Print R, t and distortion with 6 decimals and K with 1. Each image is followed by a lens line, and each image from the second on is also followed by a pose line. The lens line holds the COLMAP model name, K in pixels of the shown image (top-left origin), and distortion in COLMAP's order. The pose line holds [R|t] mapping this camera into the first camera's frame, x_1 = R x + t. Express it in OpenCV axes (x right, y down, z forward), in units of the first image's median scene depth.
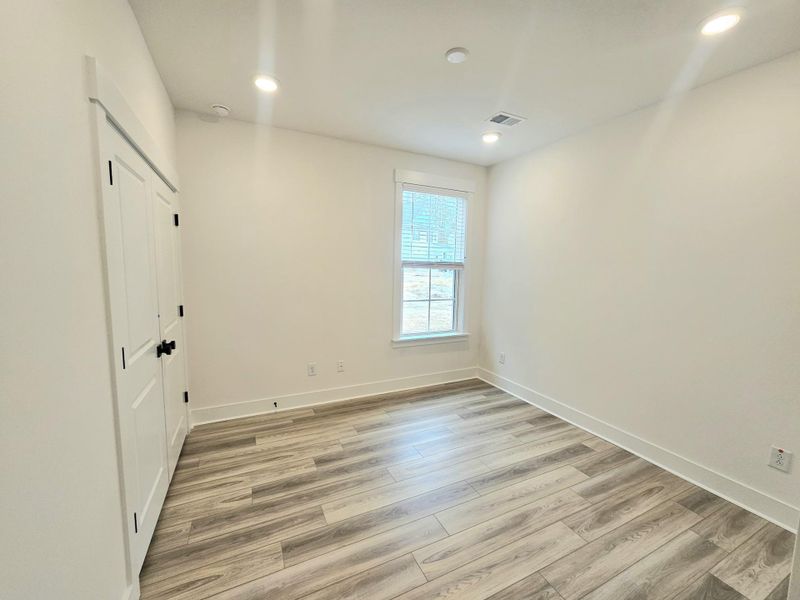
lens RADIAL K [[328.6, 0, 400.0], [0, 328.6, 300.0], [0, 0, 1]] dist [-0.002840, 0.003655]
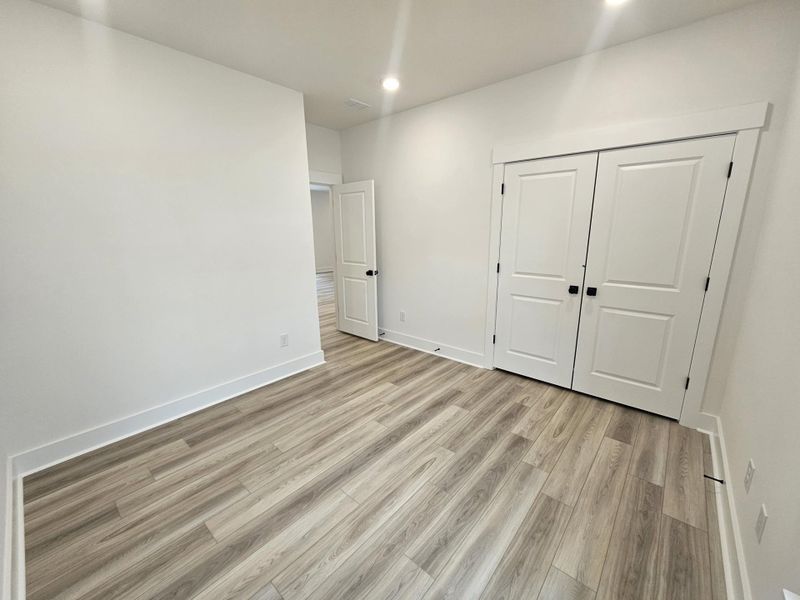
lens RADIAL K [[328.6, 0, 400.0], [0, 328.6, 300.0], [0, 0, 1]] dist [-0.002840, 0.003655]
pose [[-0.917625, 0.071635, -0.390938, 0.468095], [-0.053456, 0.952441, 0.299998, -0.171276], [0.393836, 0.296184, -0.870154, 1.773781]]
